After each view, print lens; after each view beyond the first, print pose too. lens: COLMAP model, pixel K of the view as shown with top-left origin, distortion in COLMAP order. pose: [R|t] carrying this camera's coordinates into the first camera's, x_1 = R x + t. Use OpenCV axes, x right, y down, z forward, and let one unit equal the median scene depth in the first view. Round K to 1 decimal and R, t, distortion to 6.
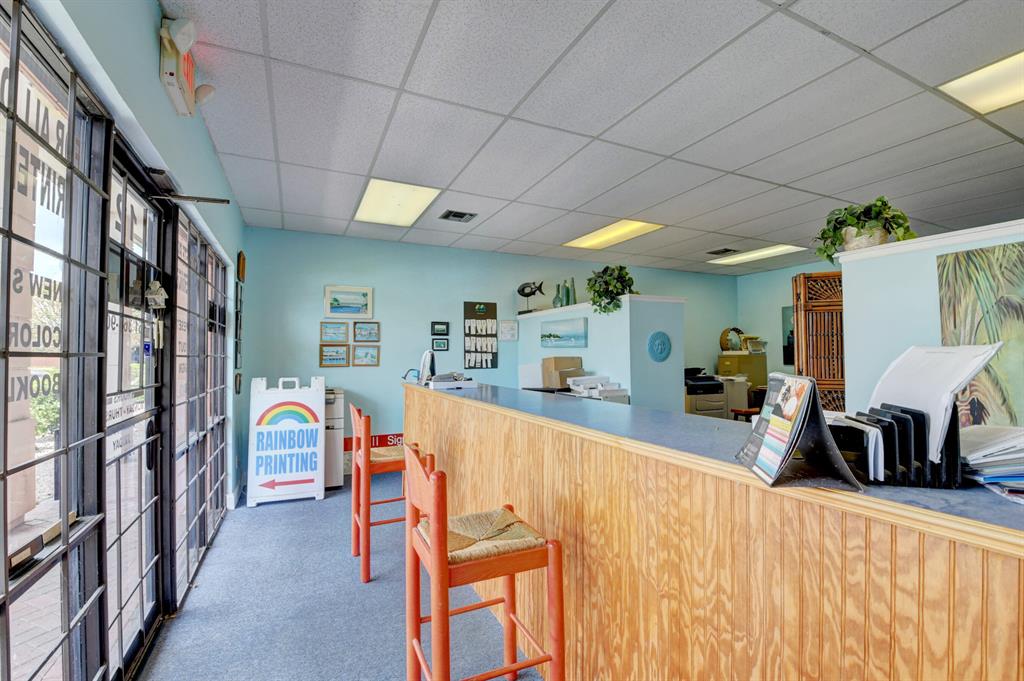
lens RADIAL K [[450.1, 0, 513.3], [0, 450.1, 344.8], [0, 0, 1]] dist [-0.000494, -0.013026]
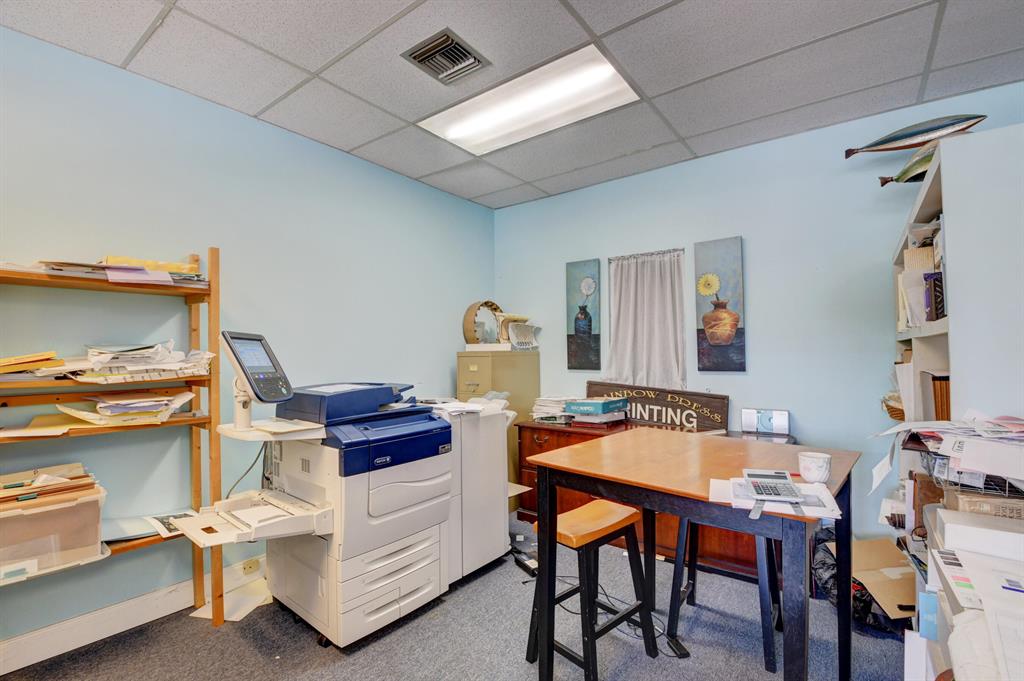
lens RADIAL K [[450.1, 0, 508.1], [0, 450.1, 341.5], [0, 0, 1]] dist [-0.000494, -0.013026]
pose [[0.892334, 0.004182, 0.451357, 0.281773], [-0.004583, 0.999989, -0.000205, 0.011046], [-0.451353, -0.001886, 0.892344, 0.529866]]
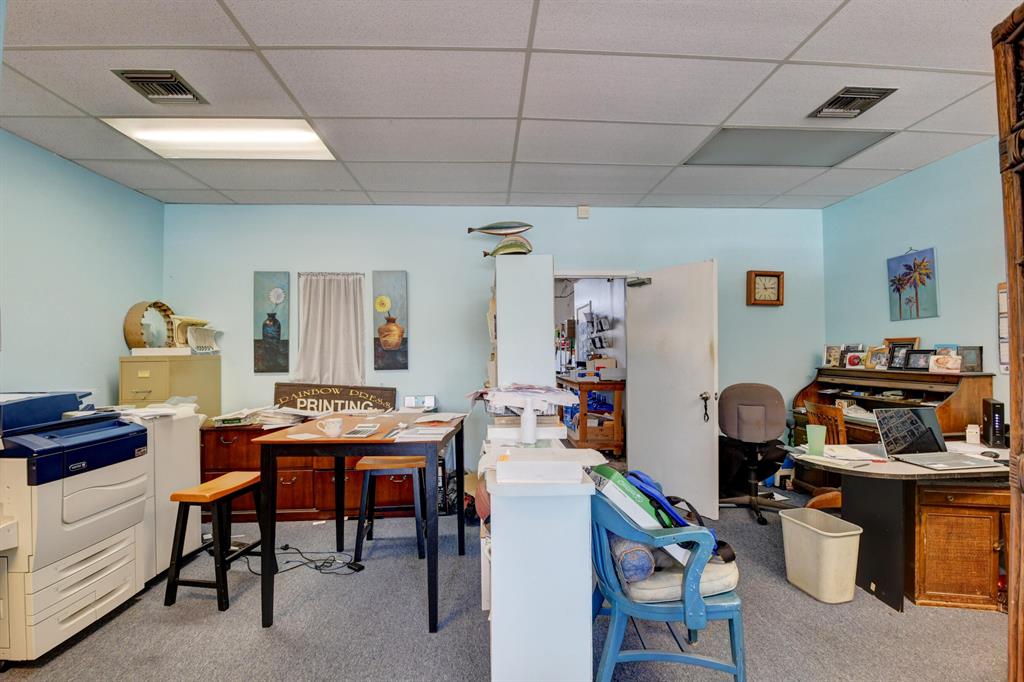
lens RADIAL K [[450.1, 0, 517.2], [0, 450.1, 341.1], [0, 0, 1]] dist [-0.000494, -0.013026]
pose [[0.369403, 0.018311, 0.929089, 0.184549], [-0.012728, 0.999812, -0.014645, 0.008385], [-0.929182, -0.006415, 0.369567, 0.461353]]
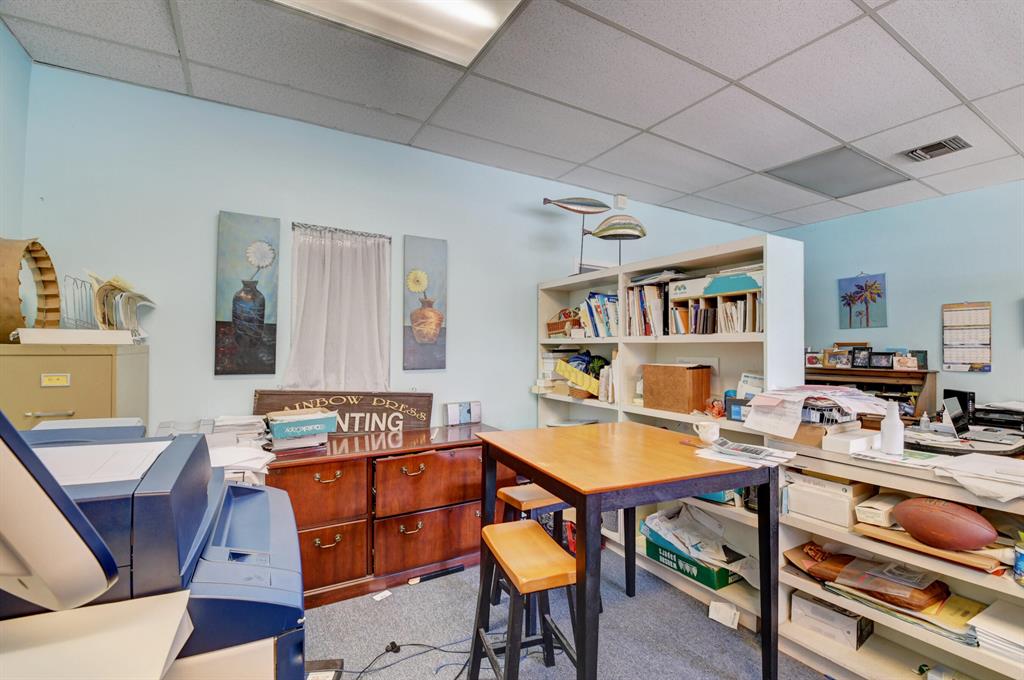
lens RADIAL K [[450.1, 0, 516.5], [0, 450.1, 341.2], [0, 0, 1]] dist [-0.000494, -0.013026]
pose [[-0.091660, 0.016825, 0.995648, 0.220679], [-0.031371, 0.999312, -0.019775, 0.017362], [-0.995296, -0.033047, -0.091069, 0.776668]]
